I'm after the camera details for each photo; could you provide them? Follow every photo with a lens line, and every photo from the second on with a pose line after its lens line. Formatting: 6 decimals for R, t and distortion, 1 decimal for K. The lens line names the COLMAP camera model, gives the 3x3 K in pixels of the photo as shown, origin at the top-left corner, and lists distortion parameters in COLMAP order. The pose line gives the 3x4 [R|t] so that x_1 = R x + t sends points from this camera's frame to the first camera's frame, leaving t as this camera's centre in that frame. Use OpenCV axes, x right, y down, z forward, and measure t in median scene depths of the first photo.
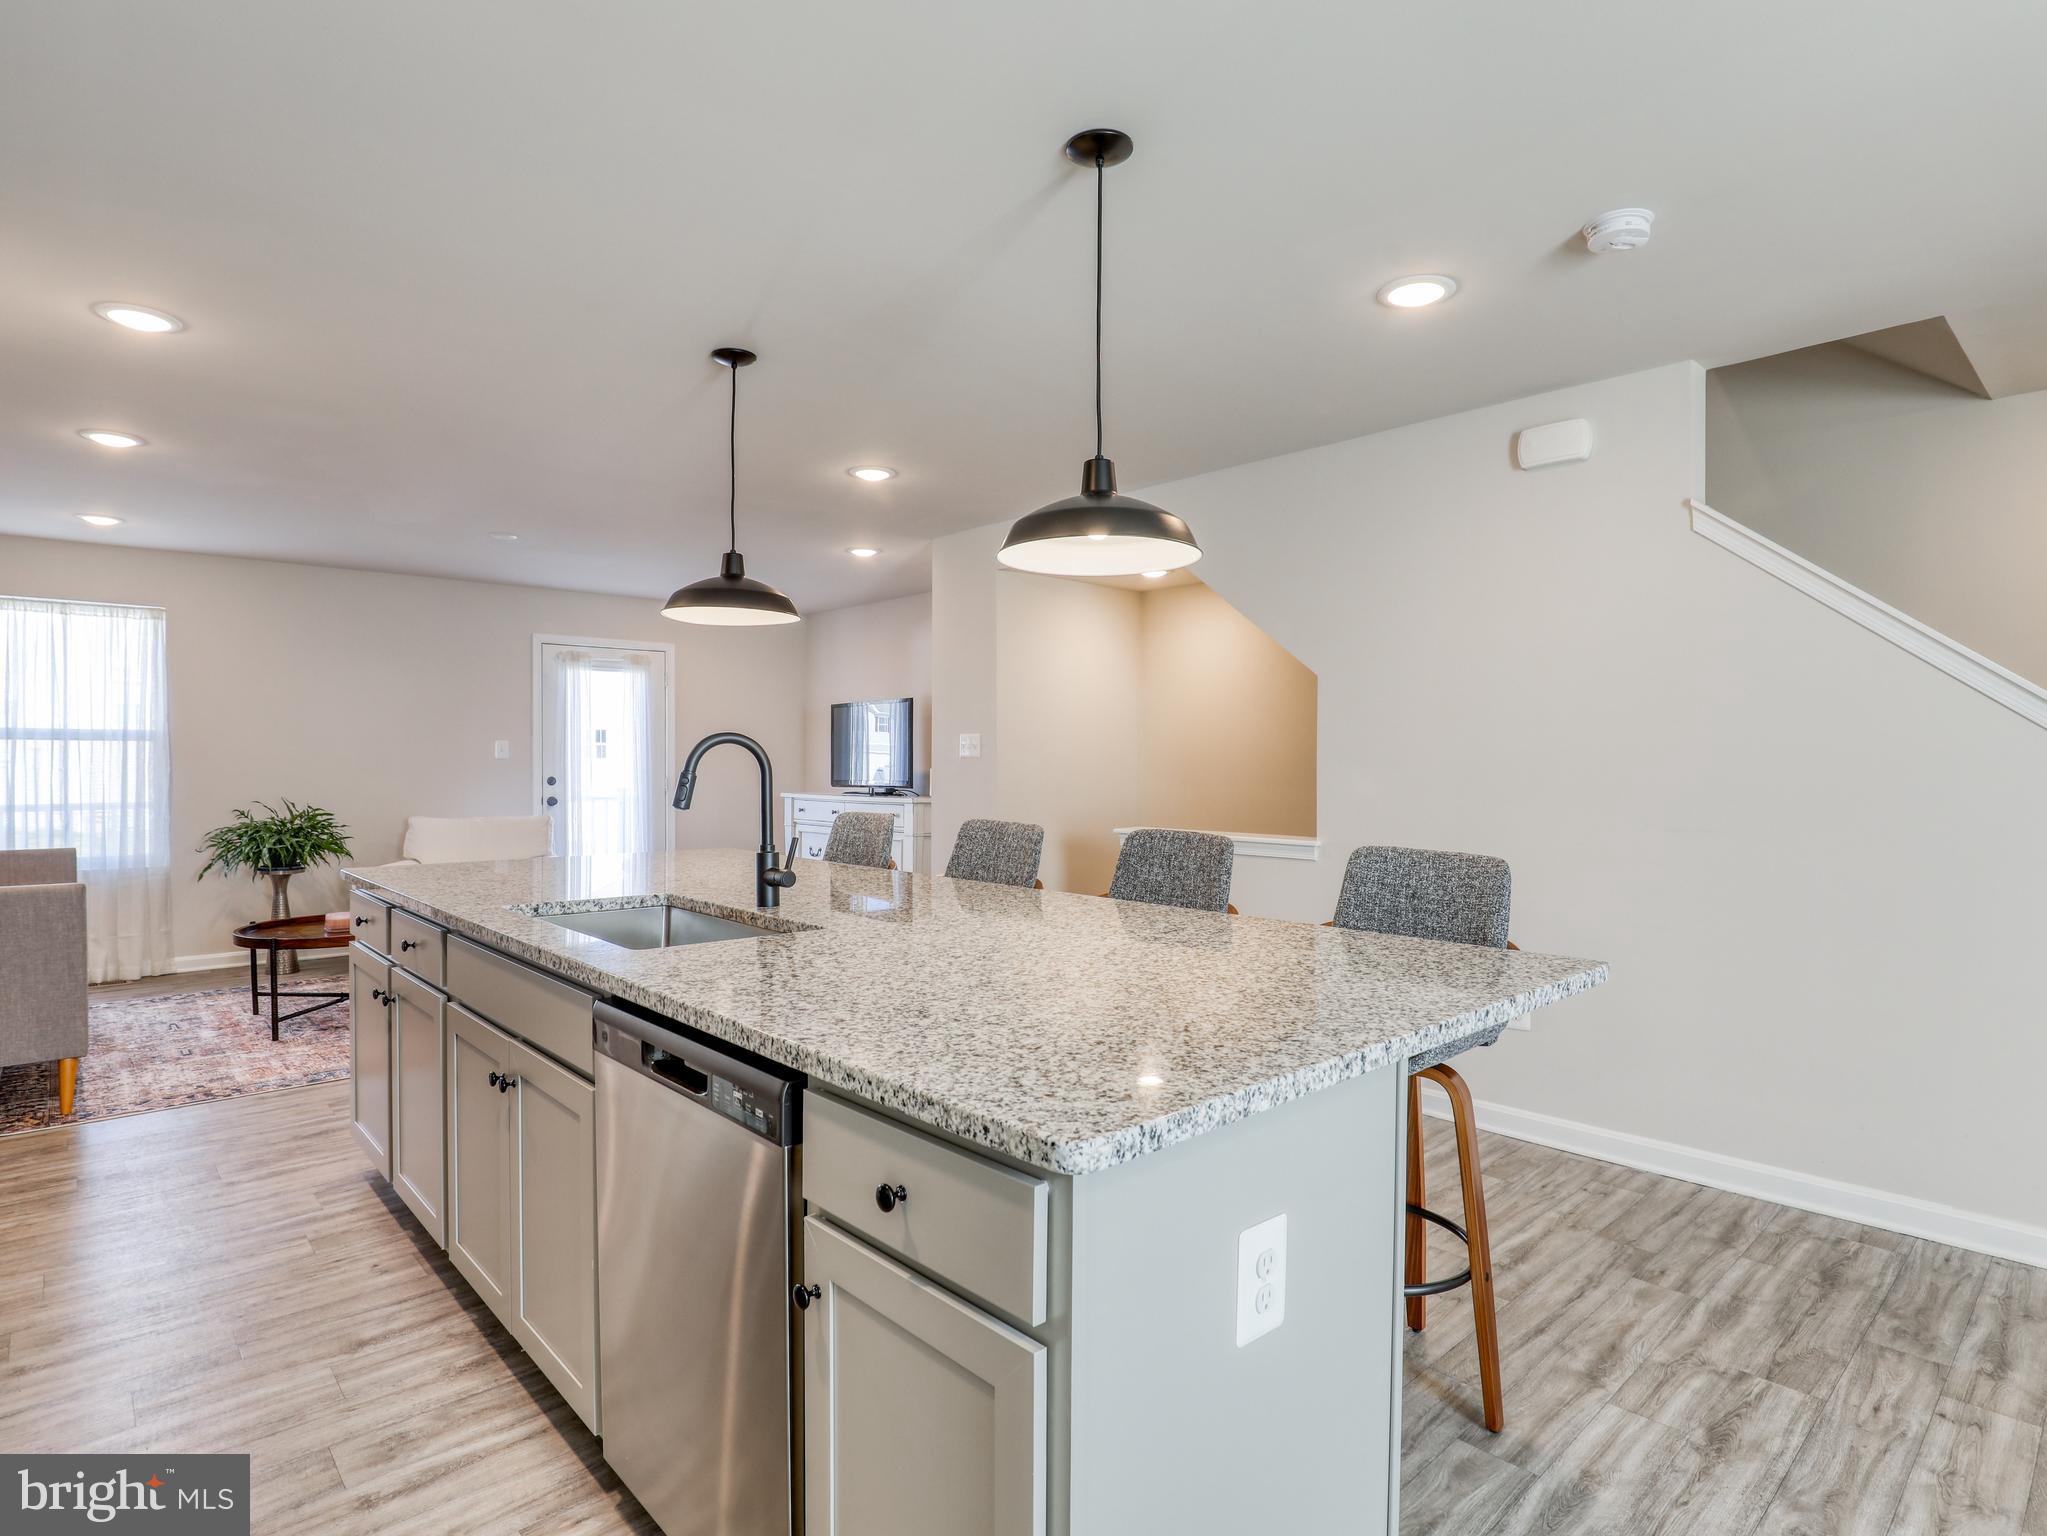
lens RADIAL K [[1073.6, 0, 1025.0], [0, 1073.6, 770.0], [0, 0, 1]] dist [-0.032229, 0.002753]
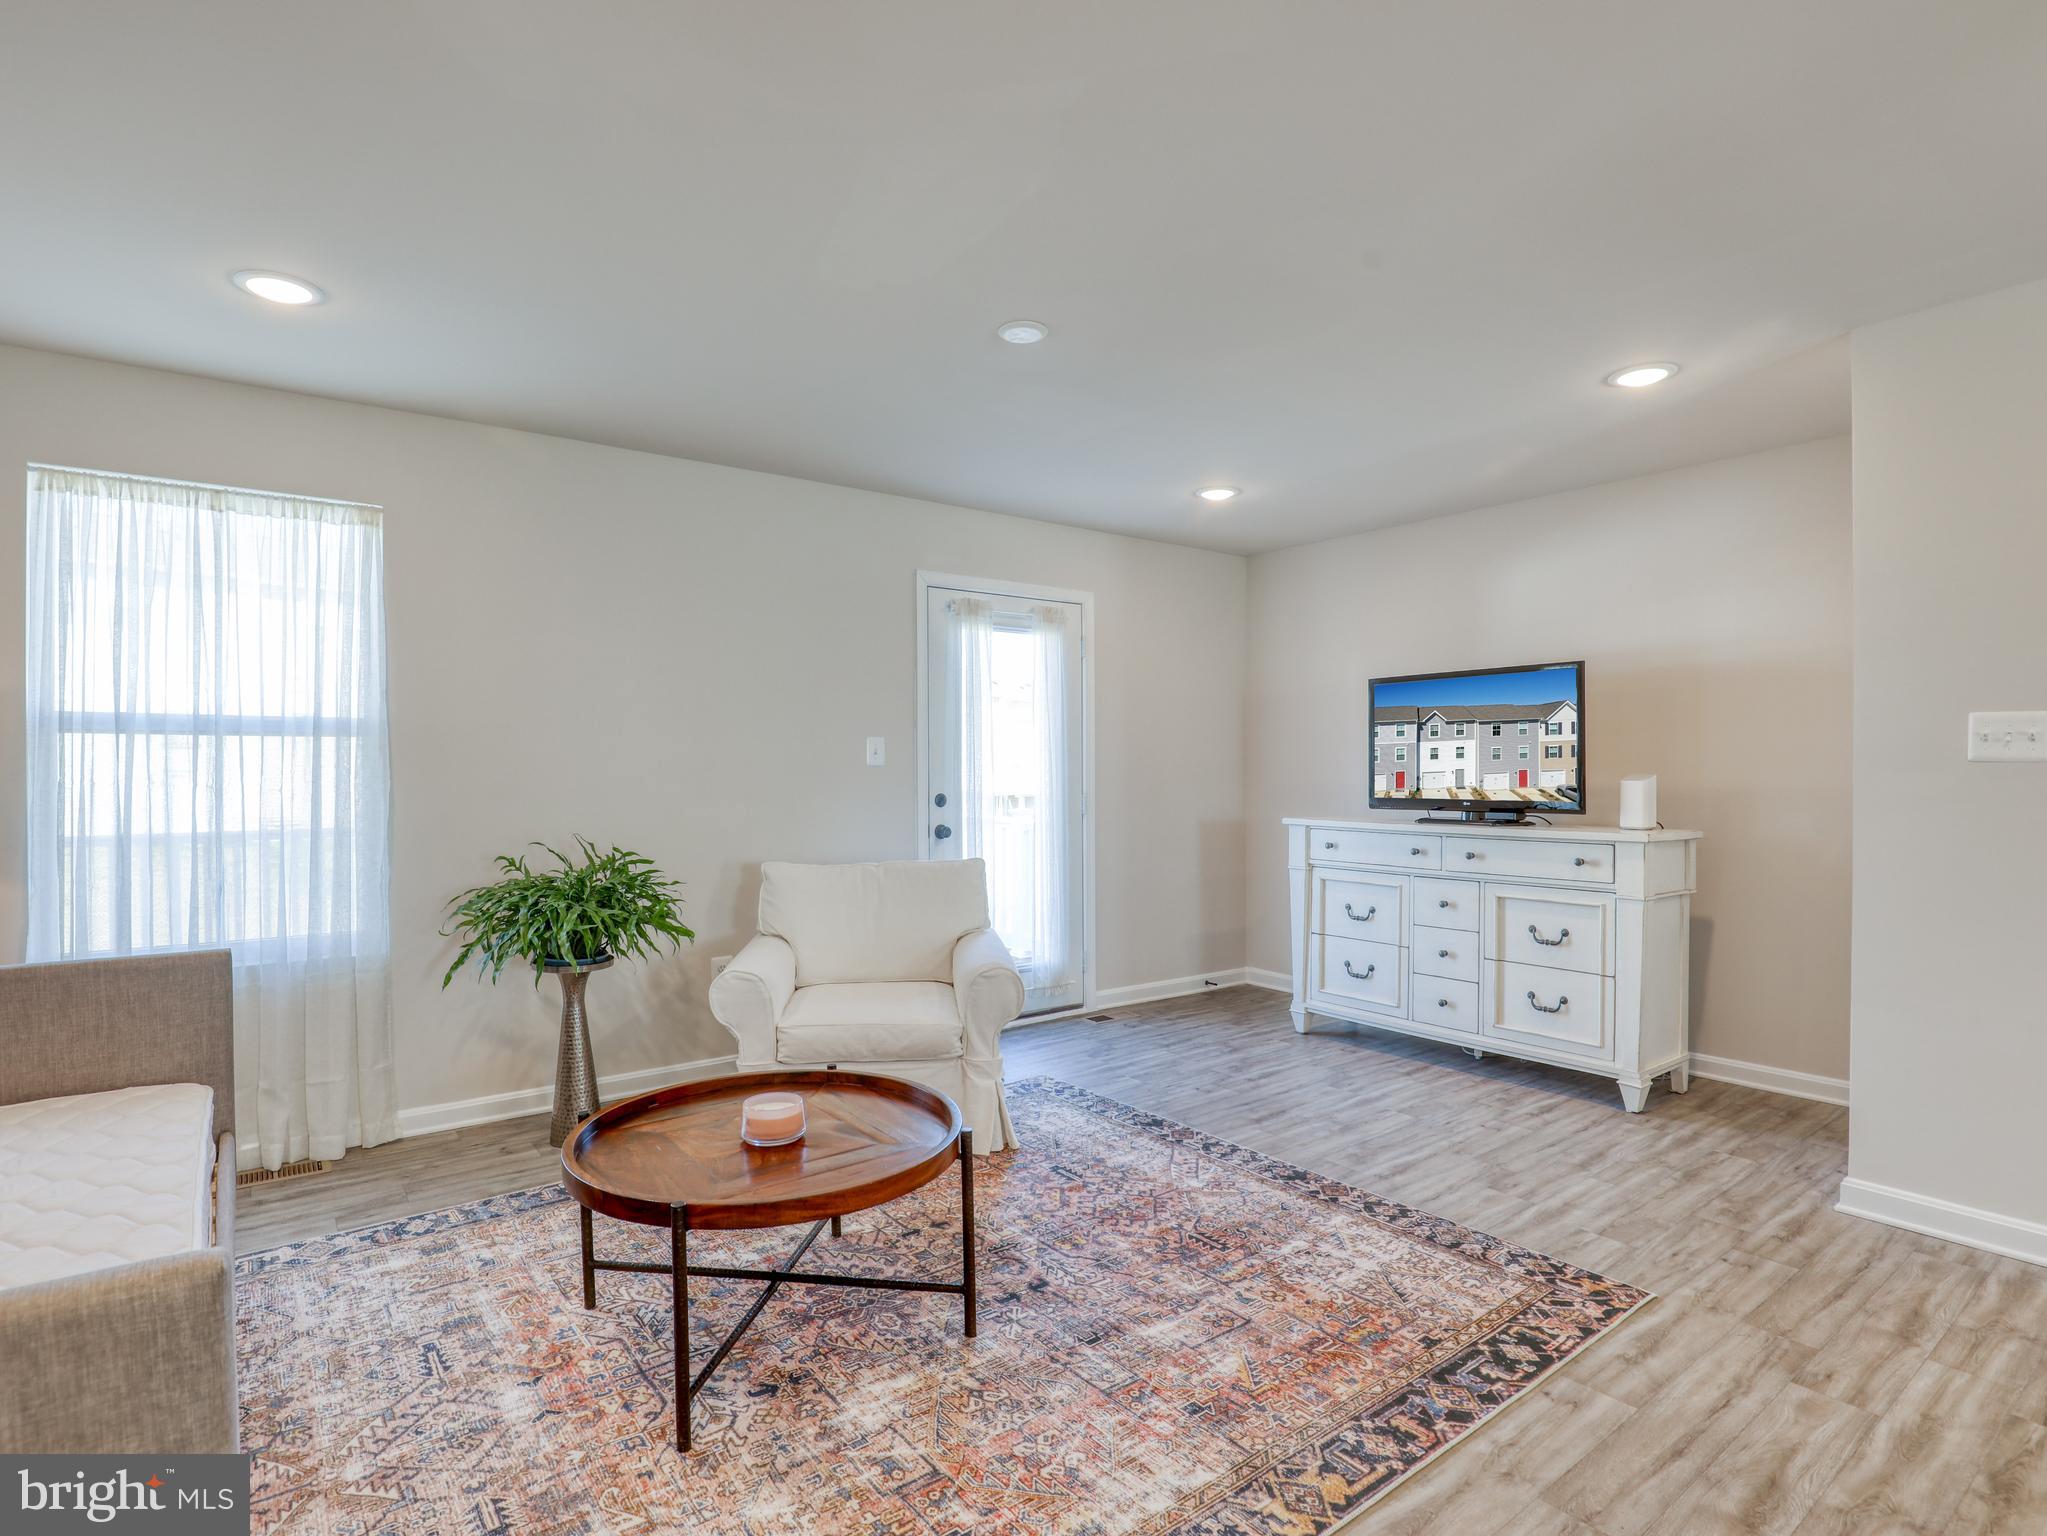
lens RADIAL K [[1073.6, 0, 1049.4], [0, 1073.6, 772.6], [0, 0, 1]] dist [-0.032229, 0.002753]
pose [[0.996117, -0.001838, -0.088021, -0.486999], [0.001638, 0.999996, -0.002337, -0.007131], [0.088025, 0.002184, 0.996116, 0.548714]]
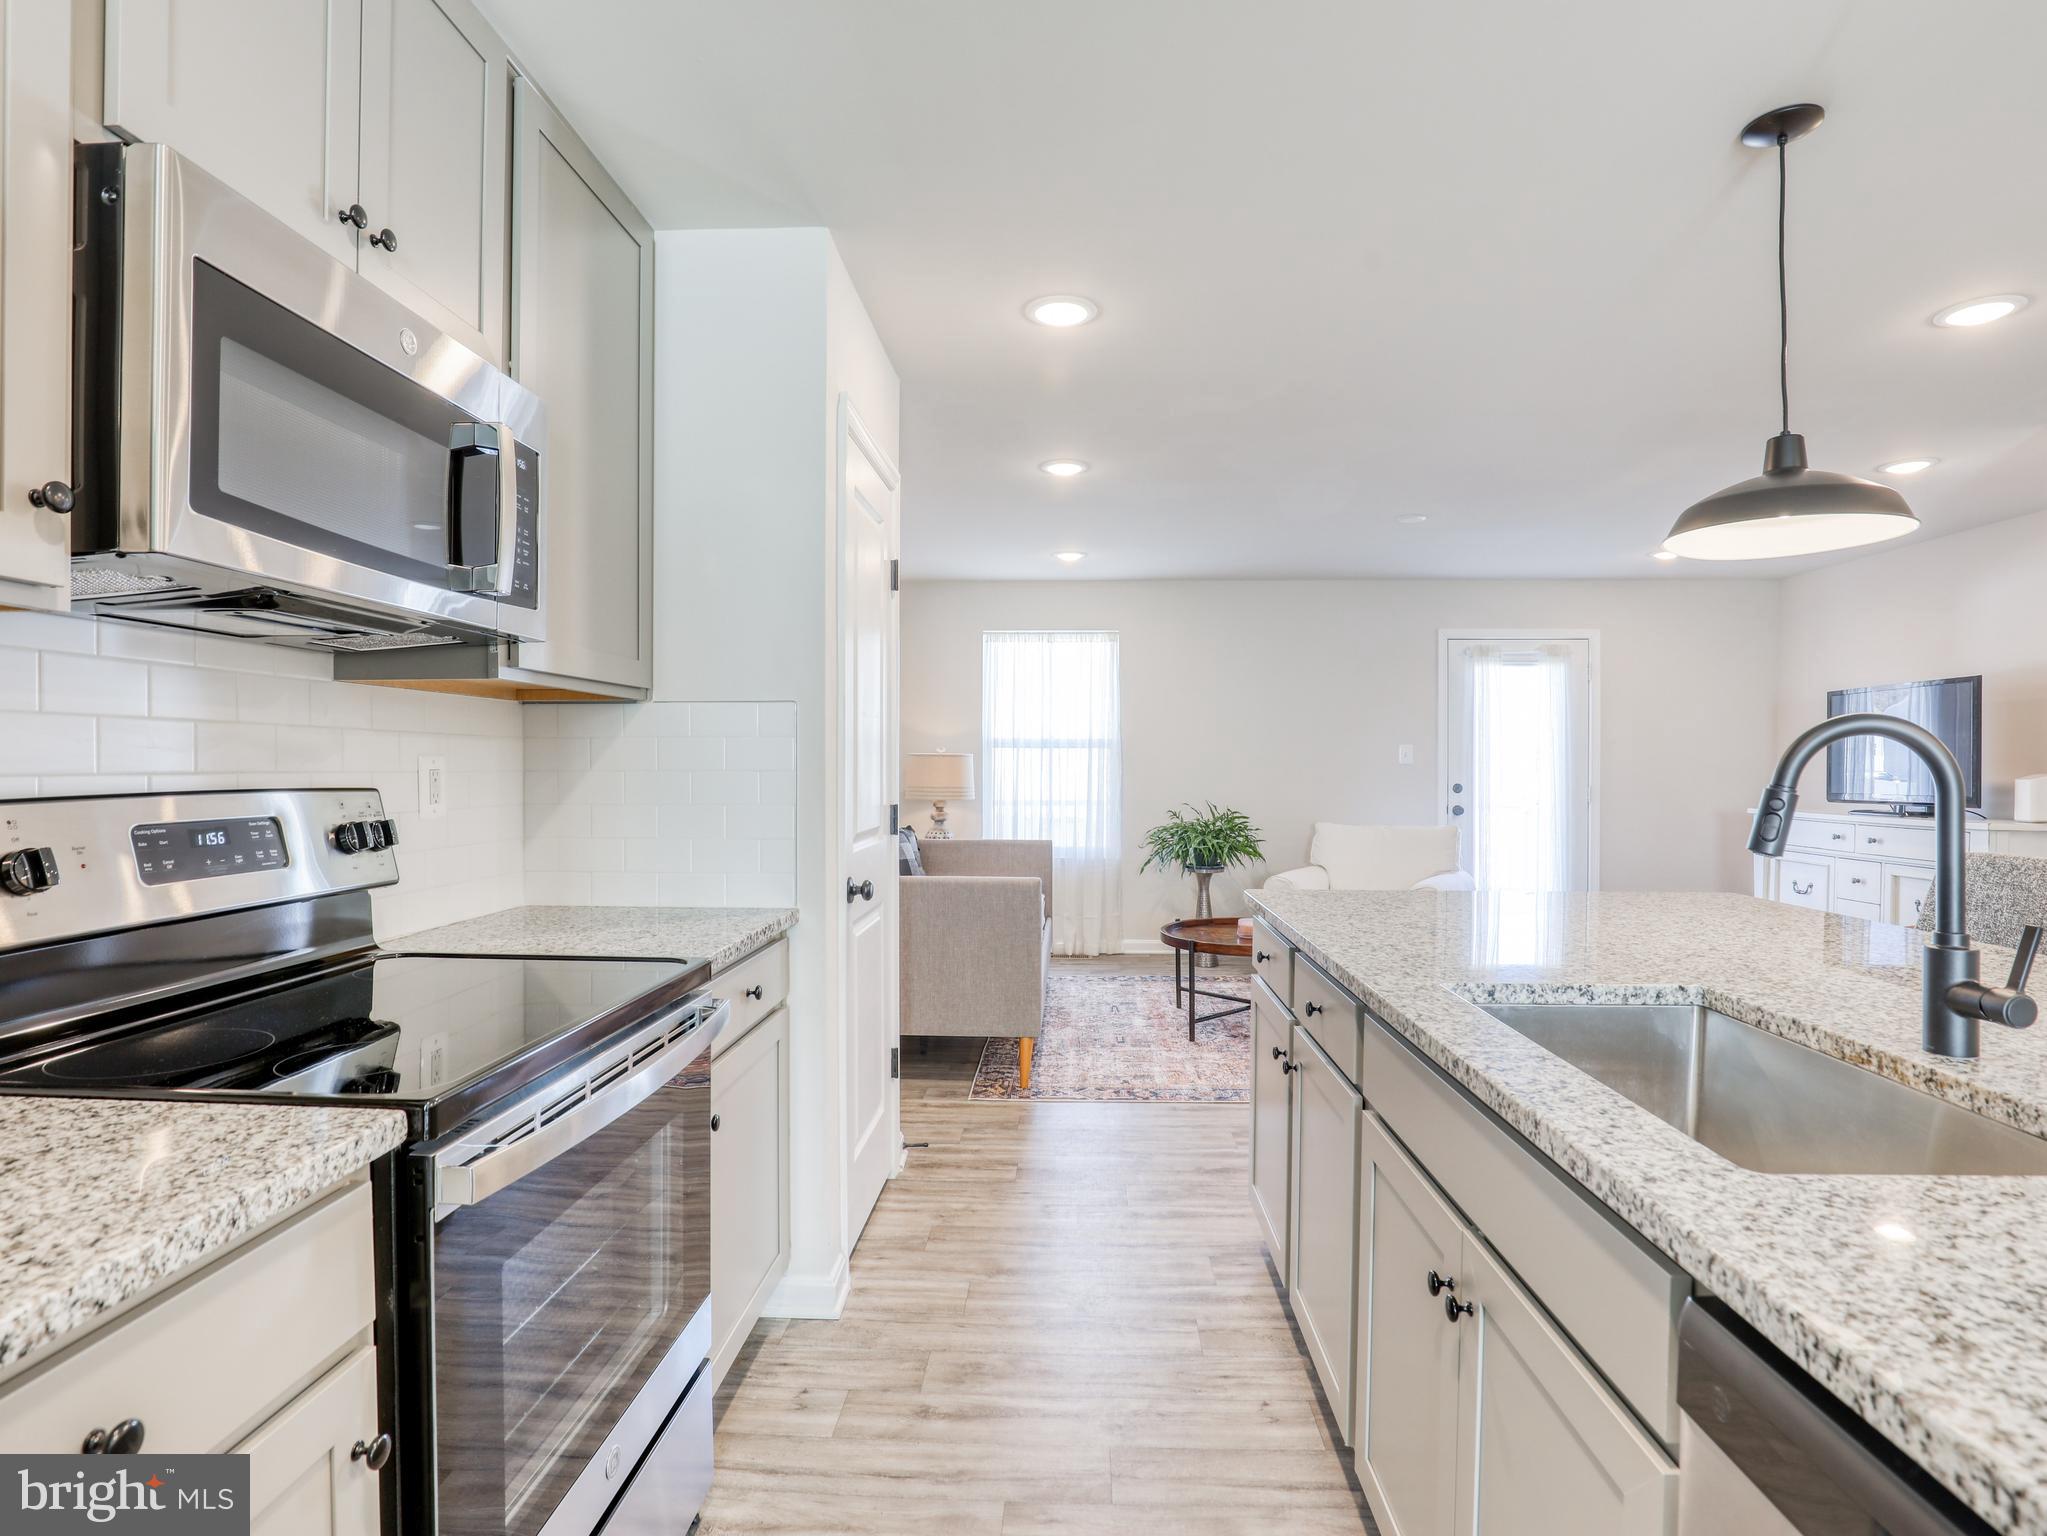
lens RADIAL K [[1073.6, 0, 1016.0], [0, 1073.6, 765.8], [0, 0, 1]] dist [-0.032229, 0.002753]
pose [[0.697929, 0.002012, -0.716164, -0.080734], [-0.008461, 0.999949, -0.005436, -0.001414], [0.716117, 0.009853, 0.697911, 0.138491]]
